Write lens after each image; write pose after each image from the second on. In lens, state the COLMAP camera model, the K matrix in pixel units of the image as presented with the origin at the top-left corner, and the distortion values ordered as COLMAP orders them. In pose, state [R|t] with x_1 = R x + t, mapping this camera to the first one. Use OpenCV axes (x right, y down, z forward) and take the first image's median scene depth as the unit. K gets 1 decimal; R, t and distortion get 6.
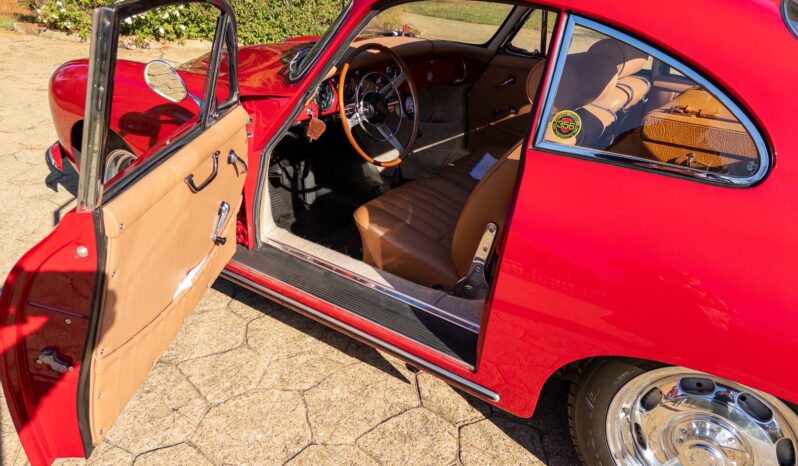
lens RADIAL K [[561.0, 0, 394.2], [0, 561.0, 241.2], [0, 0, 1]] dist [-0.004128, -0.013367]
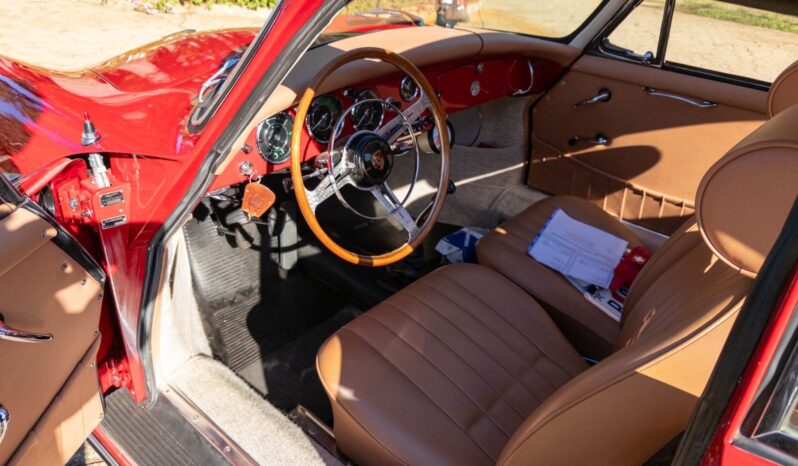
lens RADIAL K [[561.0, 0, 397.9], [0, 561.0, 224.9], [0, 0, 1]] dist [-0.004128, -0.013367]
pose [[0.995447, 0.053858, -0.078641, 0.033701], [-0.051309, 0.998101, 0.034076, -0.153689], [0.080327, -0.029886, 0.996320, 0.348037]]
